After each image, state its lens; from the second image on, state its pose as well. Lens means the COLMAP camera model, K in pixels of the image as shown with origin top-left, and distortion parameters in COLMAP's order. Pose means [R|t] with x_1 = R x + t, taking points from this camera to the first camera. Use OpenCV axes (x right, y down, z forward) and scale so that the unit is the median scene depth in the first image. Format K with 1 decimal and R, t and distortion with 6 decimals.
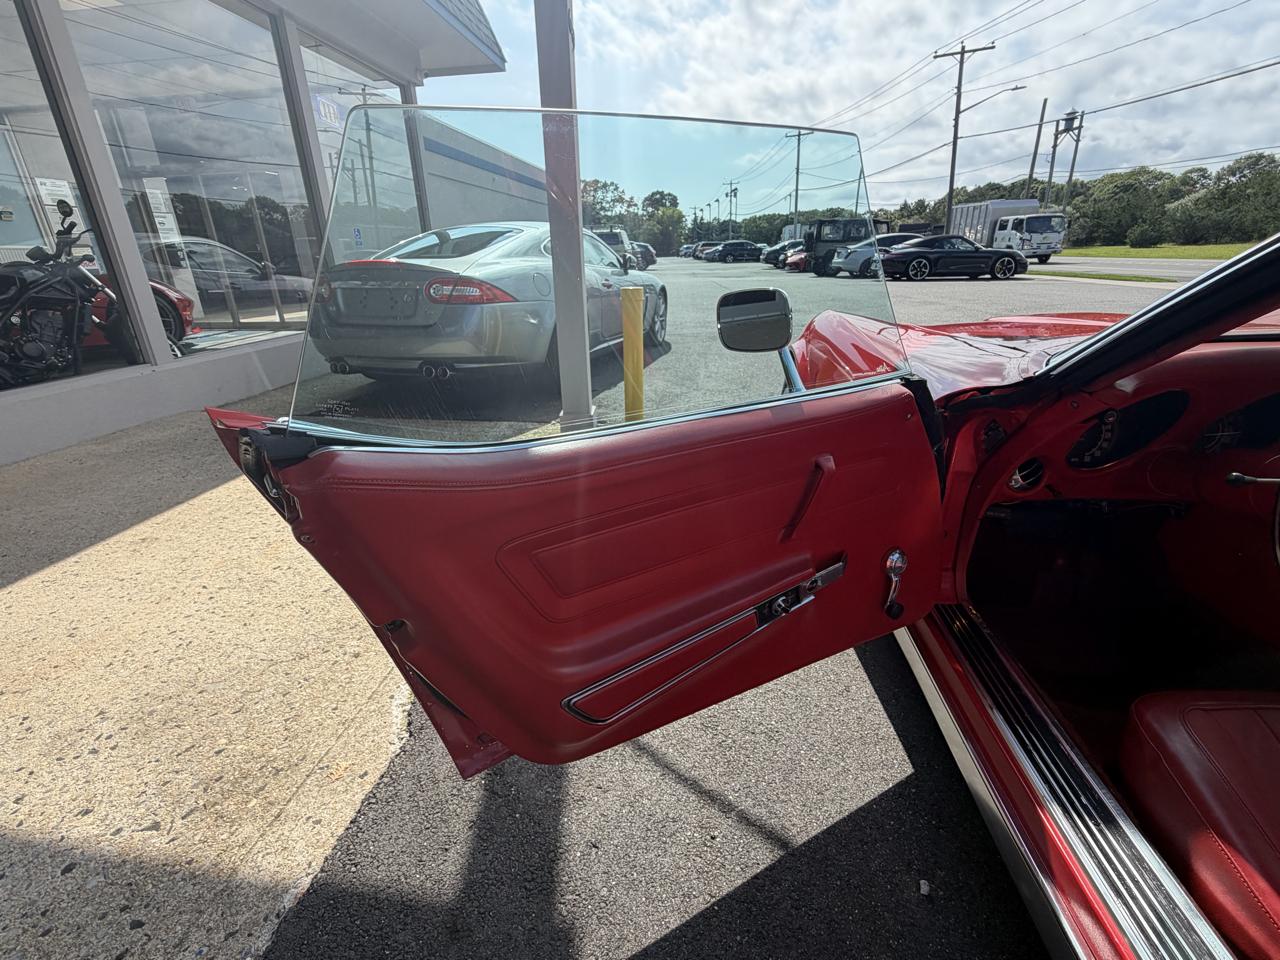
lens RADIAL K [[566.5, 0, 636.5], [0, 566.5, 479.7], [0, 0, 1]] dist [0.003977, -0.000490]
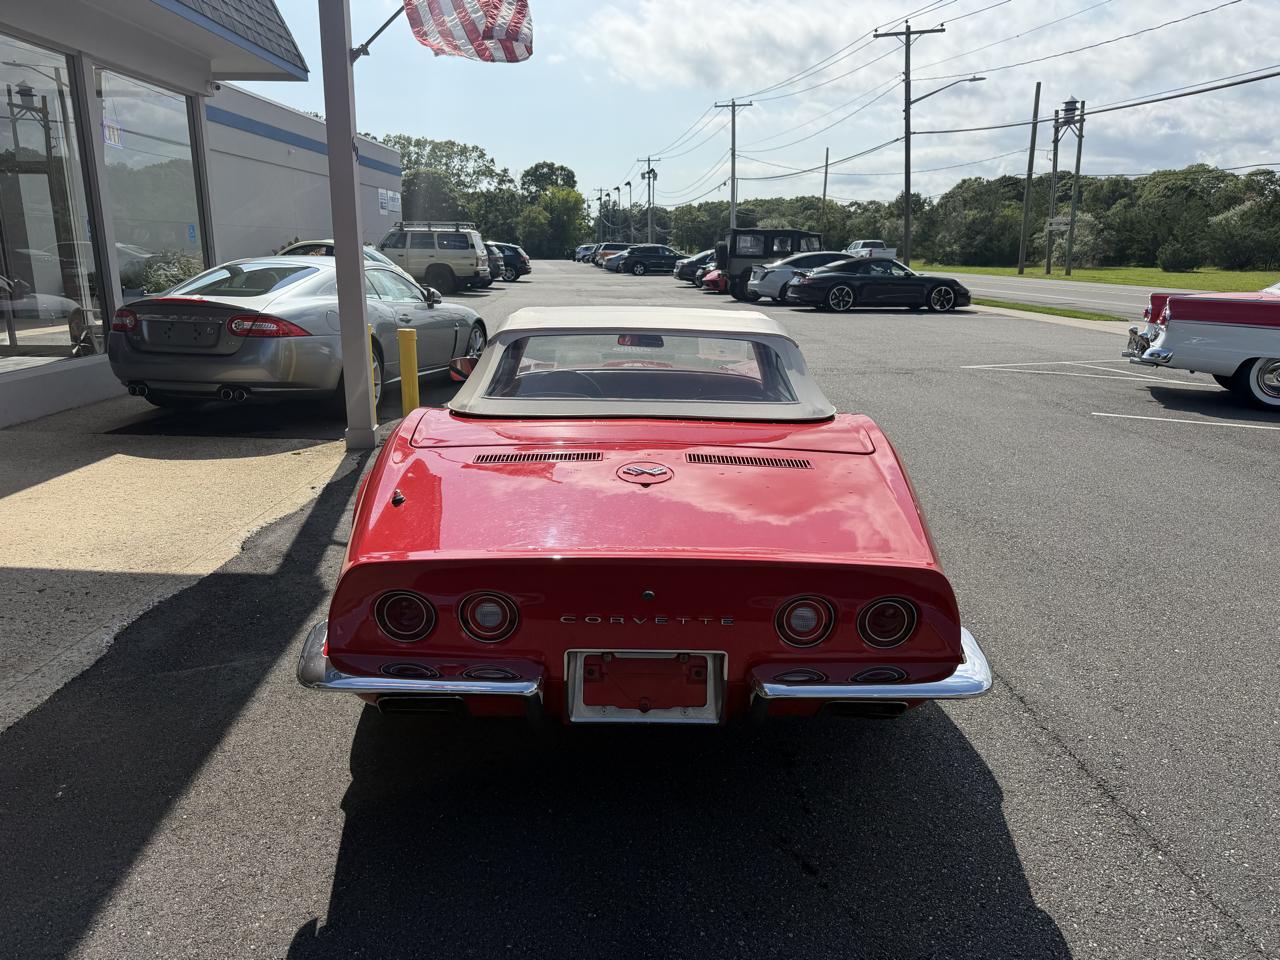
lens RADIAL K [[915.6, 0, 647.4], [0, 915.6, 485.1], [0, 0, 1]] dist [0.043309, -0.037159]
pose [[0.990353, 0.001563, 0.138556, 0.020952], [0.016364, 0.991619, -0.128153, 0.023871], [-0.137595, 0.129184, 0.982028, -0.089939]]
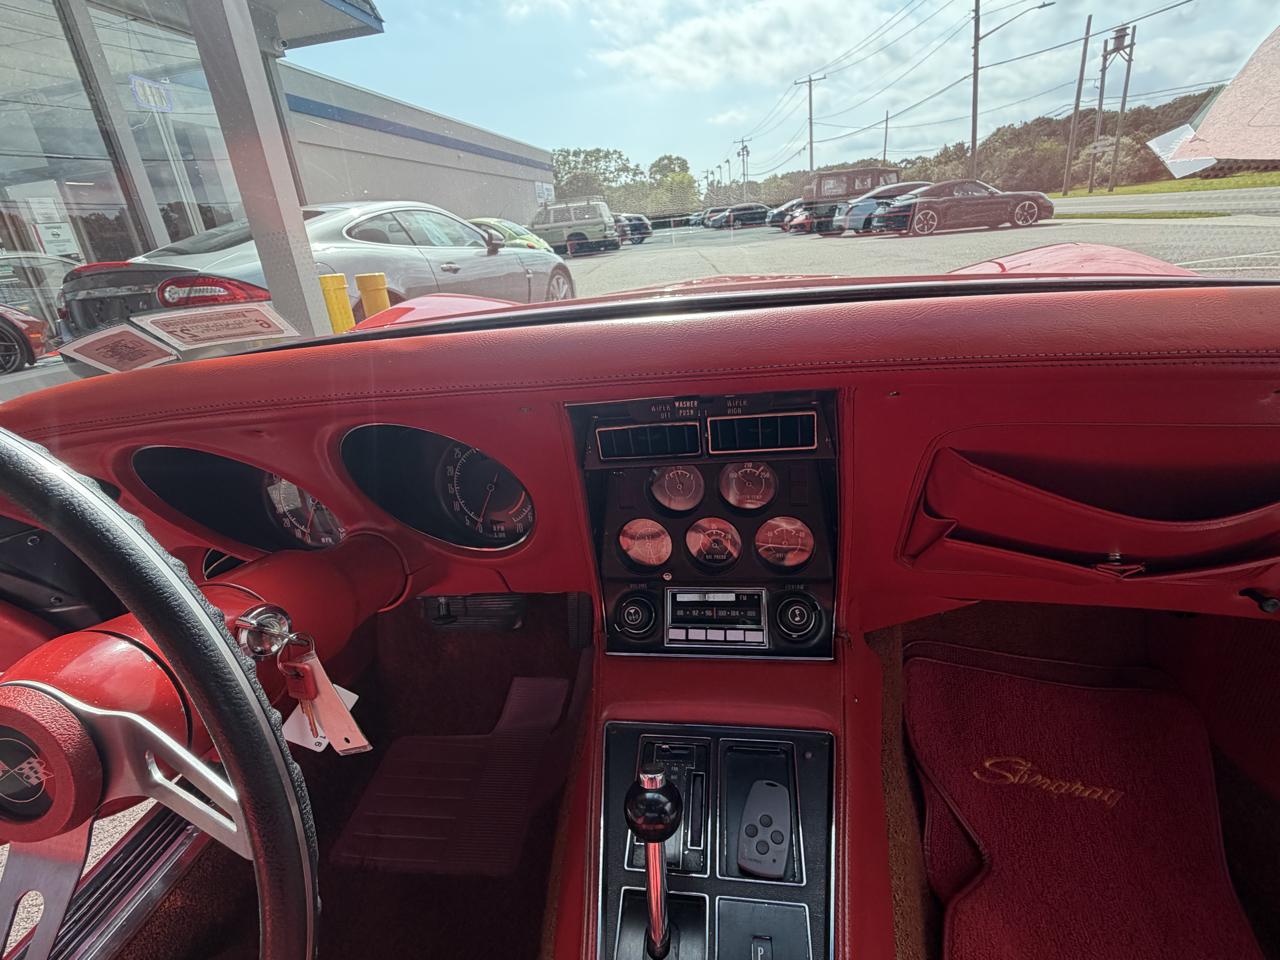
lens RADIAL K [[614.0, 0, 630.7], [0, 614.0, 481.4], [0, 0, 1]] dist [-0.007613, 0.002927]
pose [[0.997105, -0.049353, -0.057835, 0.035539], [0.050157, 0.998663, 0.012532, -0.002783], [0.057139, -0.015397, 0.998247, 0.011870]]
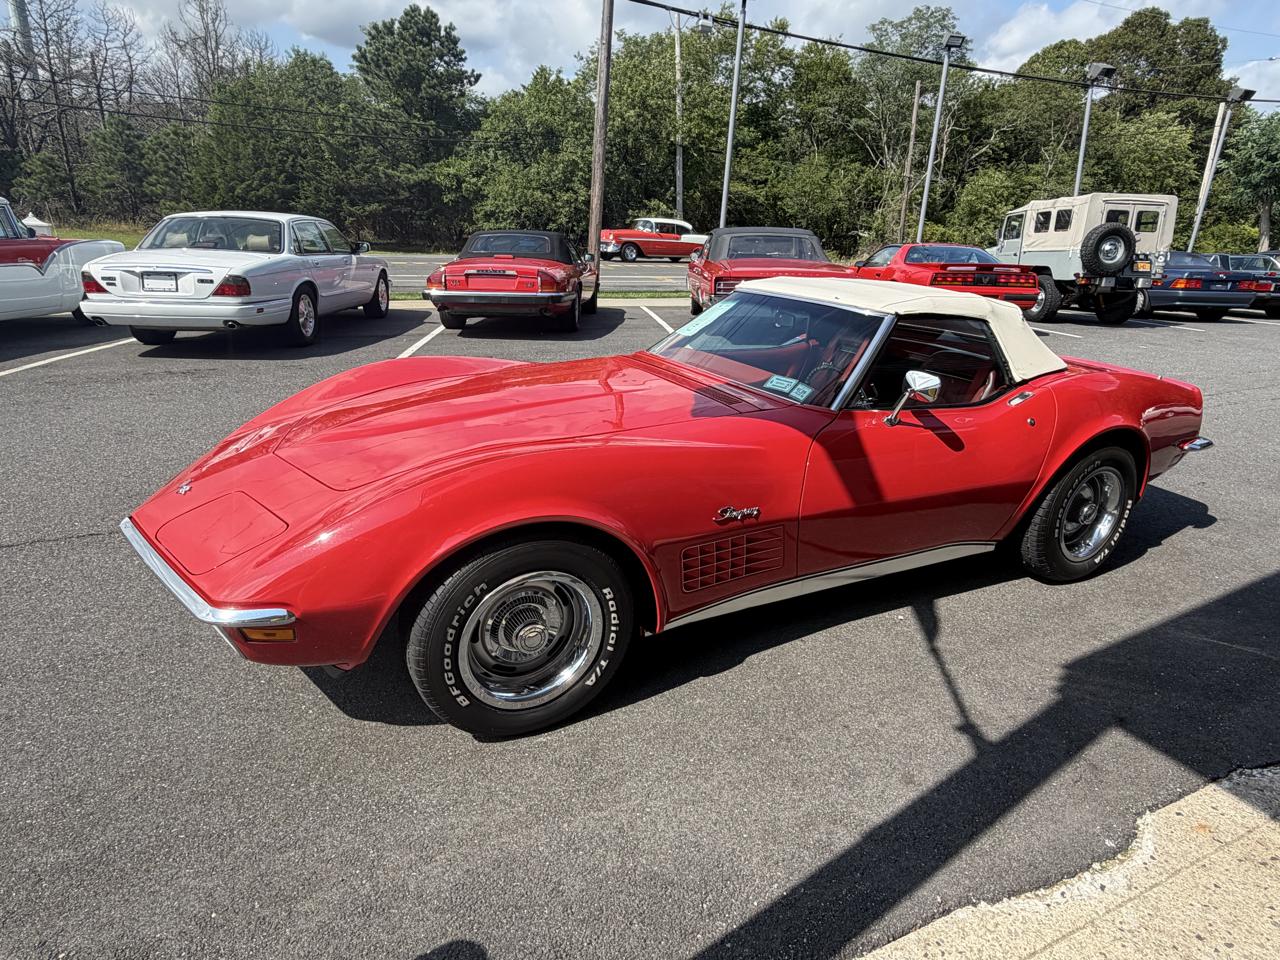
lens RADIAL K [[779.5, 0, 633.2], [0, 779.5, 474.7], [0, 0, 1]] dist [0.000858, -0.000281]
pose [[-0.565199, -0.264424, 0.781428, -0.030957], [0.280790, 0.829016, 0.483621, -0.041586], [-0.775698, 0.492759, -0.394312, 0.073776]]
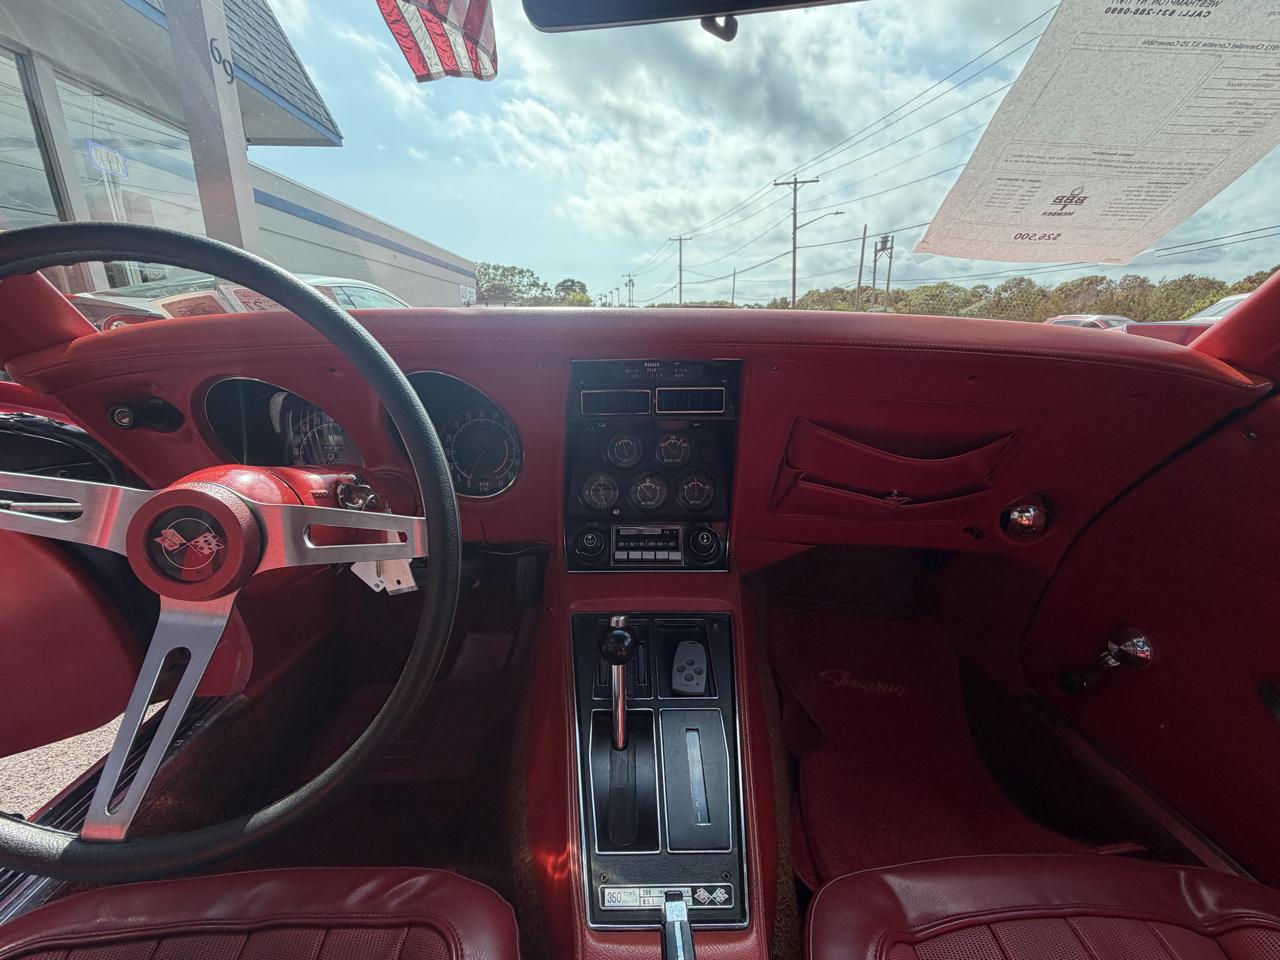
lens RADIAL K [[513.4, 0, 634.1], [0, 513.4, 474.3], [0, 0, 1]] dist [-0.001032, 0.000209]
pose [[0.988751, -0.003319, 0.149537, 0.033129], [0.019930, 0.993763, -0.109720, 0.000877], [-0.148240, 0.111466, 0.982650, 0.008884]]
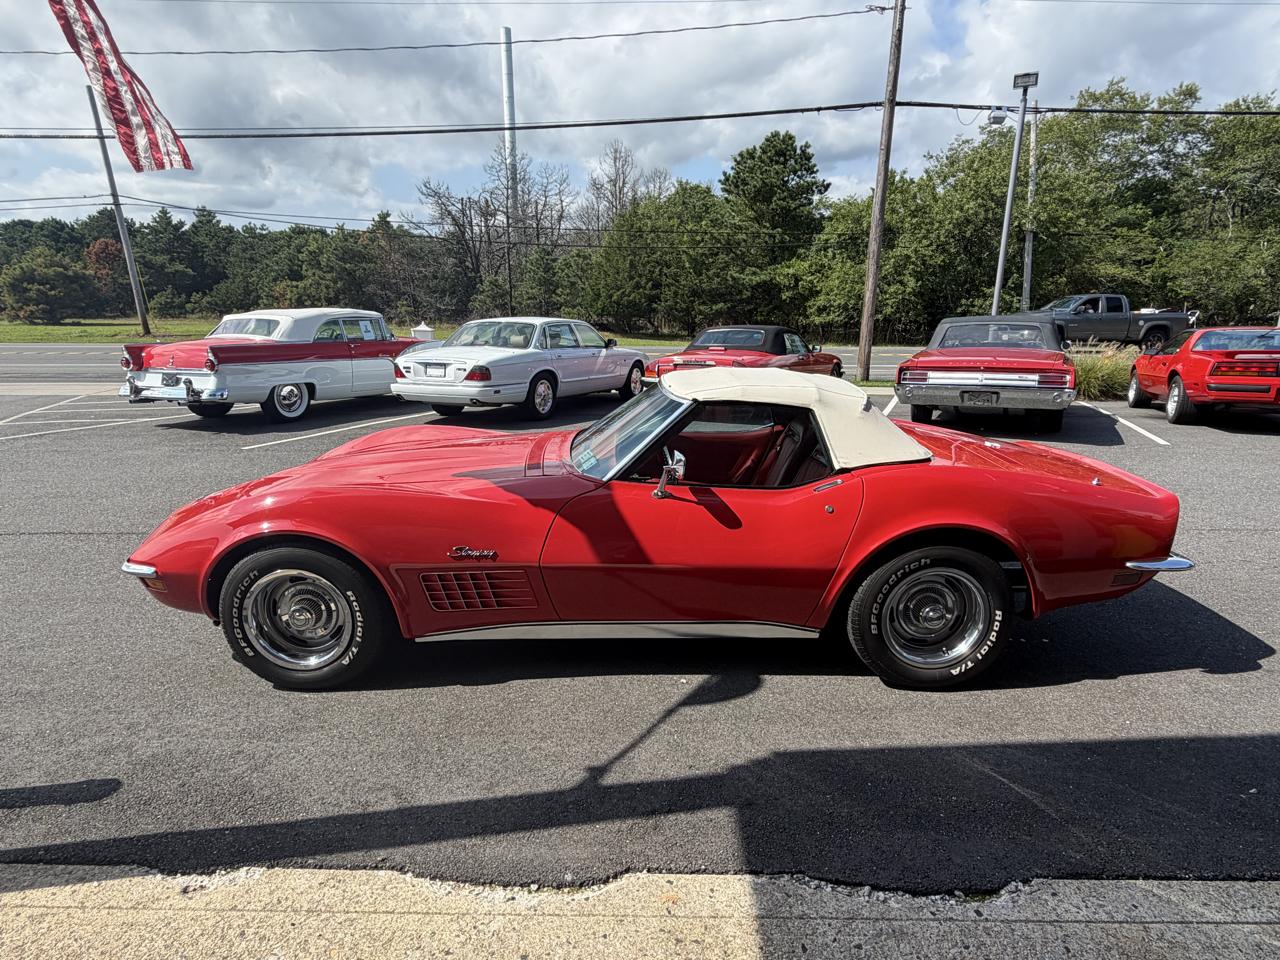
lens RADIAL K [[747.0, 0, 631.3], [0, 747.0, 477.6], [0, 0, 1]] dist [-0.003545, 0.002650]
pose [[-0.117074, -0.209940, 0.970680, -0.062795], [0.372487, 0.896767, 0.238880, -0.024023], [-0.920623, 0.389532, -0.026788, 0.025369]]
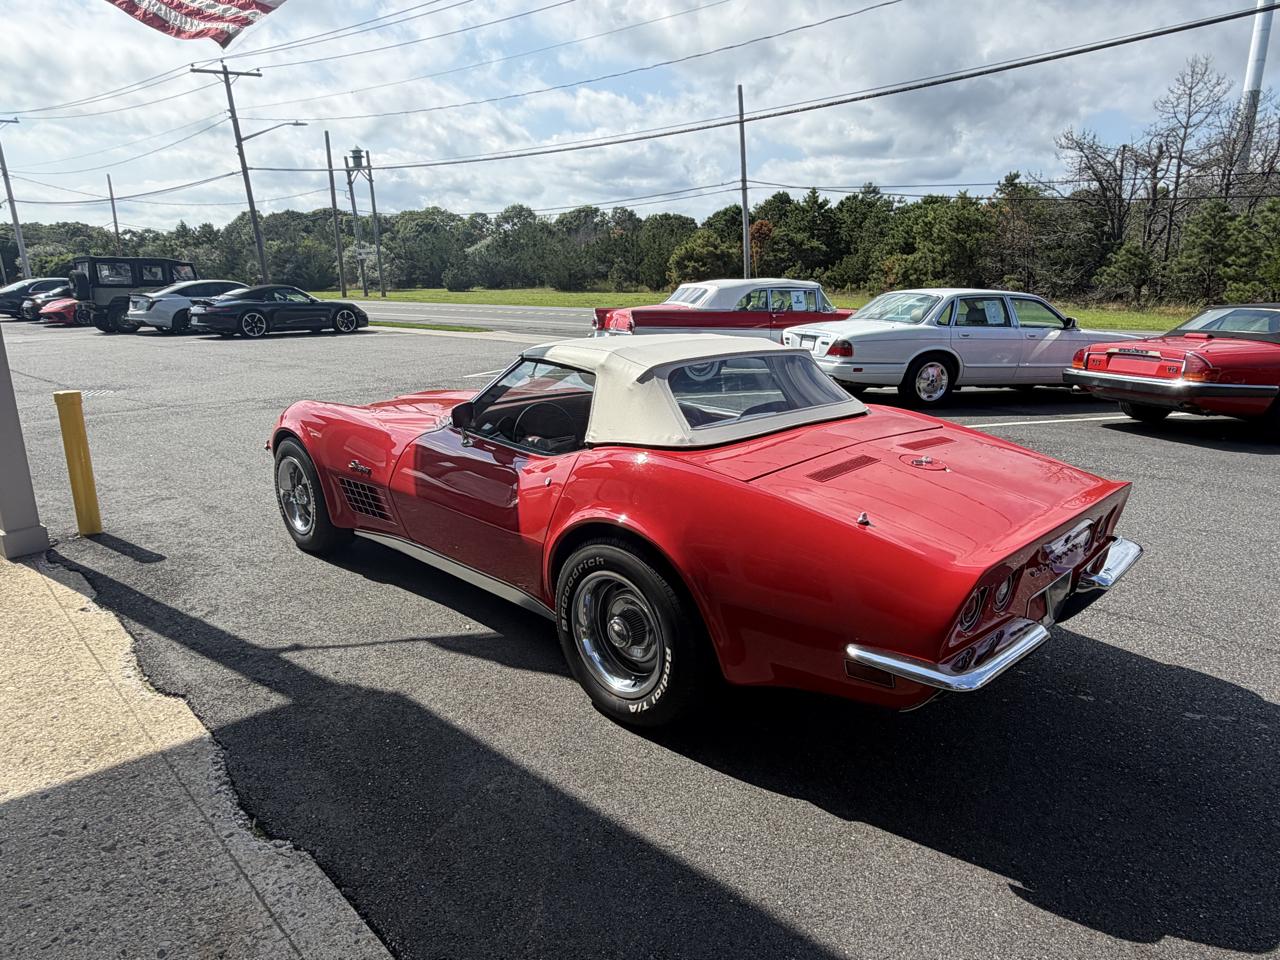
lens RADIAL K [[814.2, 0, 631.6], [0, 814.2, 478.7], [0, 0, 1]] dist [0.003894, -0.000896]
pose [[0.626525, -0.169286, 0.760795, -0.043553], [0.281605, 0.959353, -0.018438, 0.009575], [-0.726750, 0.225795, 0.648730, -0.052477]]
